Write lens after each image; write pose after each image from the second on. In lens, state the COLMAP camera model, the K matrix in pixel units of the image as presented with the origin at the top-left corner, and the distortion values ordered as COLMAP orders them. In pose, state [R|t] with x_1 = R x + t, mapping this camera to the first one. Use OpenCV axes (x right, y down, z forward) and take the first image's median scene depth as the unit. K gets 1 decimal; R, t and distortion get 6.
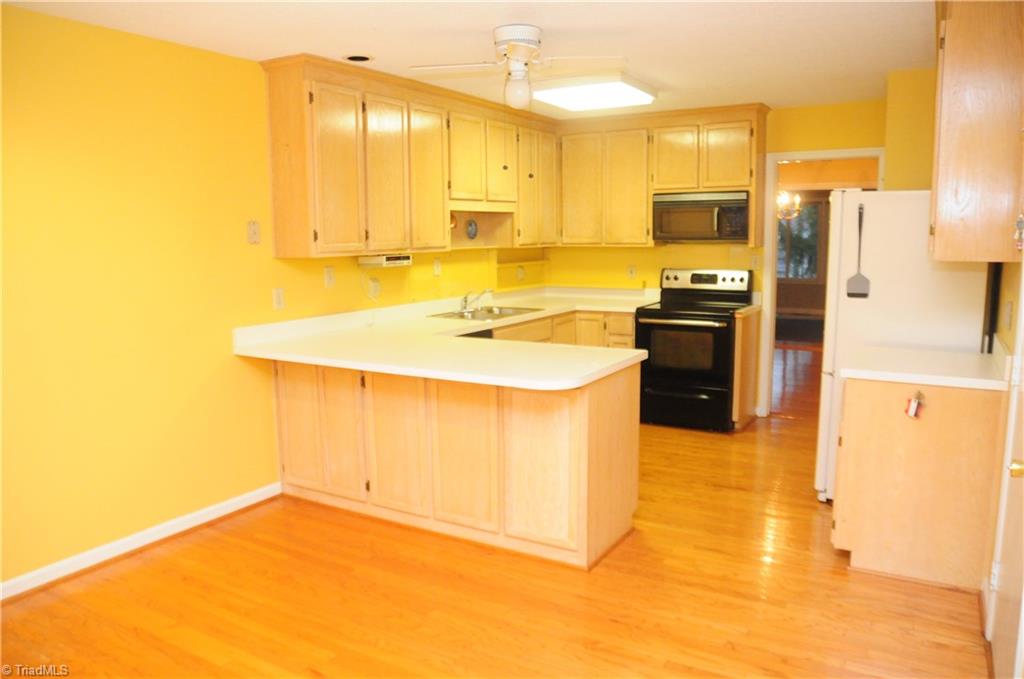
lens RADIAL K [[749.9, 0, 504.9], [0, 749.9, 346.9], [0, 0, 1]] dist [-0.126613, 0.083908]
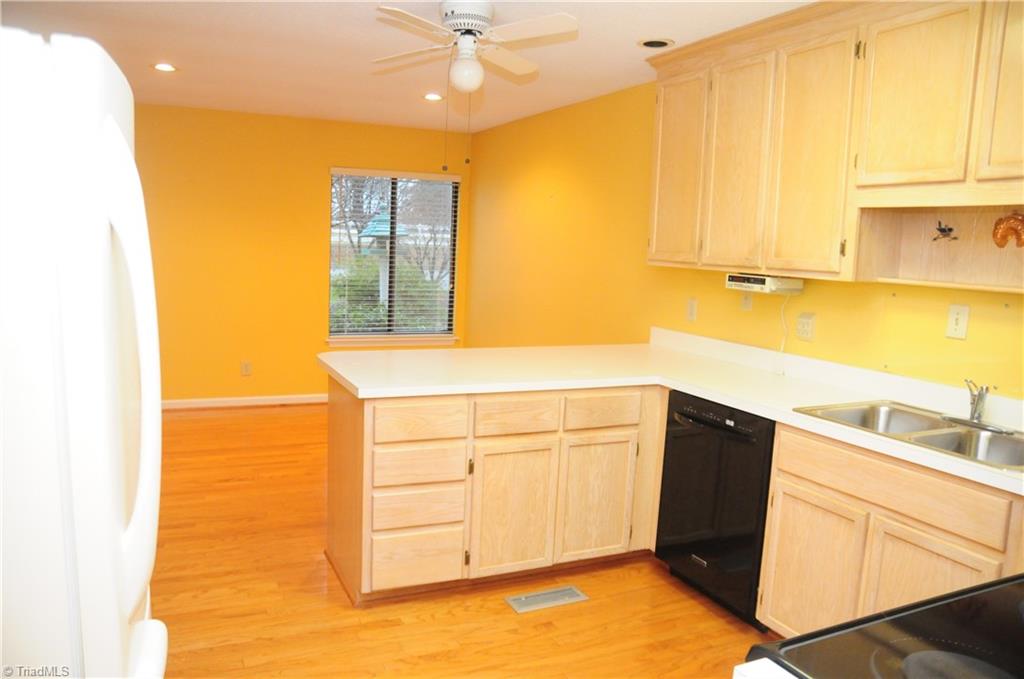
lens RADIAL K [[749.9, 0, 504.9], [0, 749.9, 346.9], [0, 0, 1]] dist [-0.126613, 0.083908]
pose [[-0.554647, 0.102189, -0.825787, 0.471591], [-0.159433, 0.960991, 0.226004, -0.147952], [0.816669, 0.257010, -0.516718, 0.982629]]
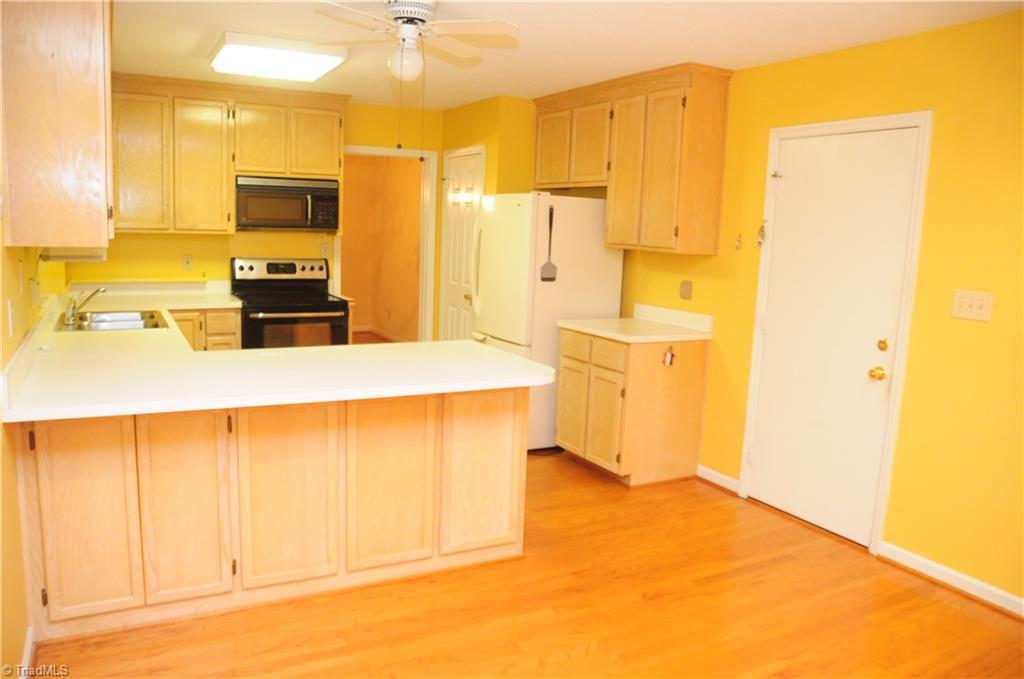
lens RADIAL K [[749.9, 0, 504.9], [0, 749.9, 346.9], [0, 0, 1]] dist [-0.126613, 0.083908]
pose [[0.508483, -0.104818, 0.854669, -0.441625], [0.085975, 0.993784, 0.070729, -0.036193], [-0.856769, 0.037516, 0.514333, 0.284571]]
